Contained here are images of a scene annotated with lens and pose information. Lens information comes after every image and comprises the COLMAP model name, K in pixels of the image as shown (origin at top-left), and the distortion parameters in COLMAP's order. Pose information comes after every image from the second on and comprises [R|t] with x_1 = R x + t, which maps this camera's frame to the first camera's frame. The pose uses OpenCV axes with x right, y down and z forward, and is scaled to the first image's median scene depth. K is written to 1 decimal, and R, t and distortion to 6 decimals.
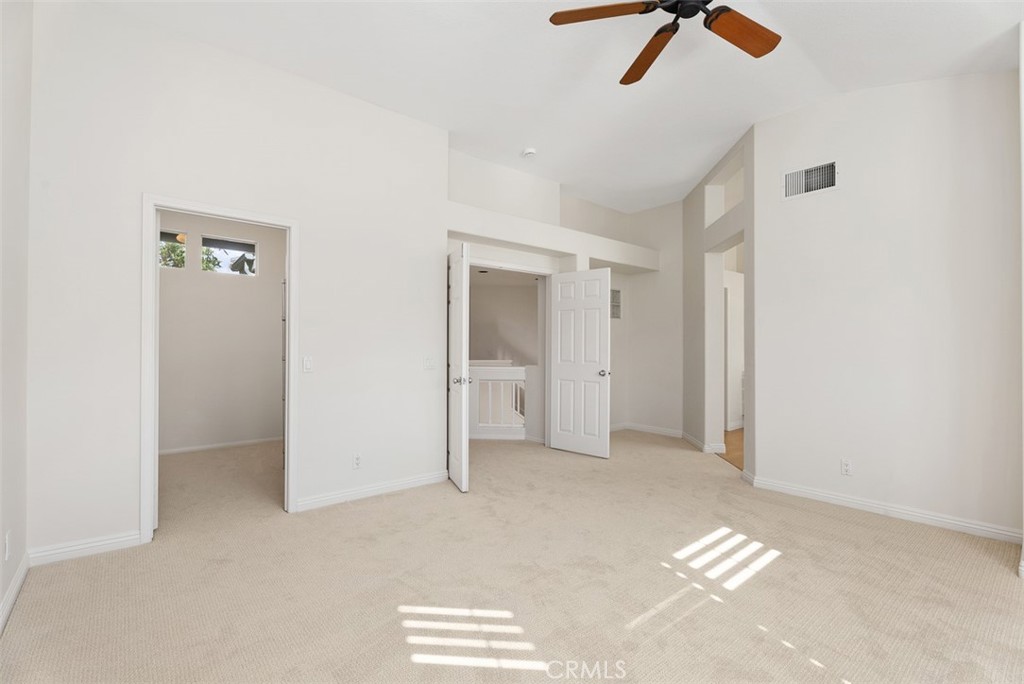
lens RADIAL K [[458.2, 0, 511.5], [0, 458.2, 337.7], [0, 0, 1]] dist [0.001601, 0.000163]
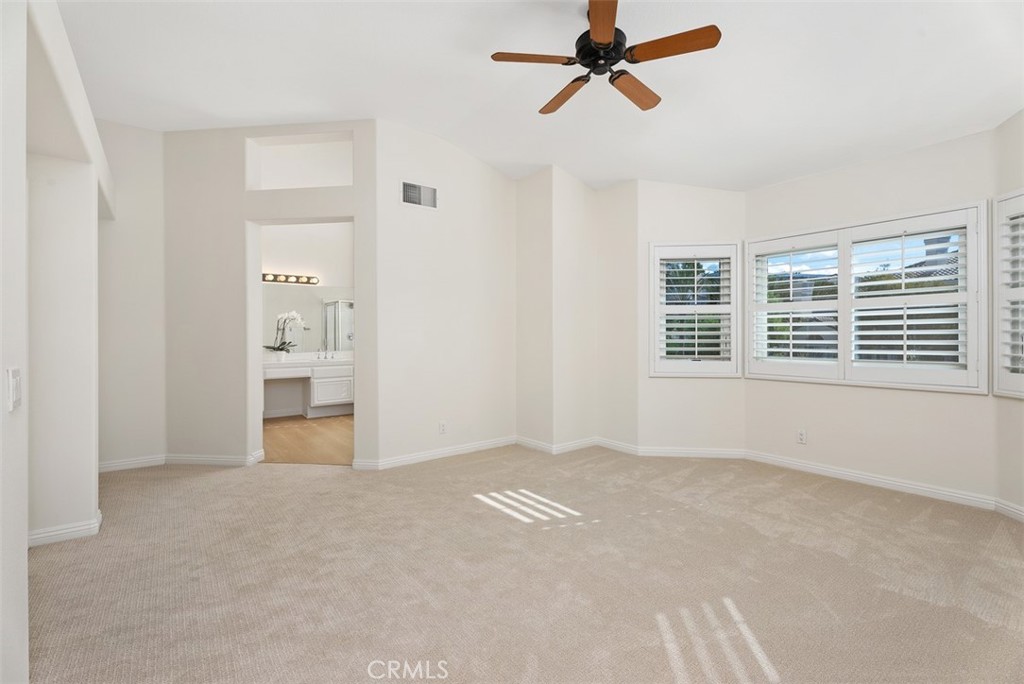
lens RADIAL K [[458.2, 0, 511.5], [0, 458.2, 337.7], [0, 0, 1]] dist [0.001601, 0.000163]
pose [[0.040955, -0.012944, 0.999077, -0.791378], [-0.008487, 0.999876, 0.013302, 0.014289], [-0.999125, -0.009024, 0.040840, 1.046293]]
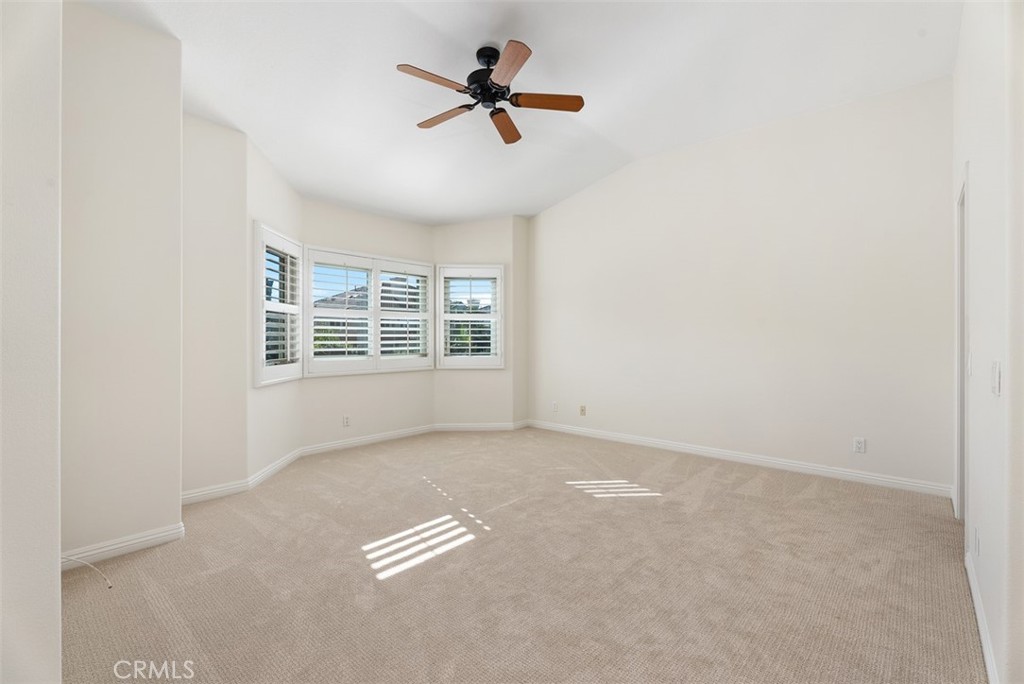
lens RADIAL K [[458.2, 0, 511.5], [0, 458.2, 337.7], [0, 0, 1]] dist [0.001601, 0.000163]
pose [[-0.989355, -0.008298, -0.145285, 0.448386], [-0.006842, 0.999921, -0.010514, 0.036615], [0.145361, -0.009408, -0.989334, 2.148680]]
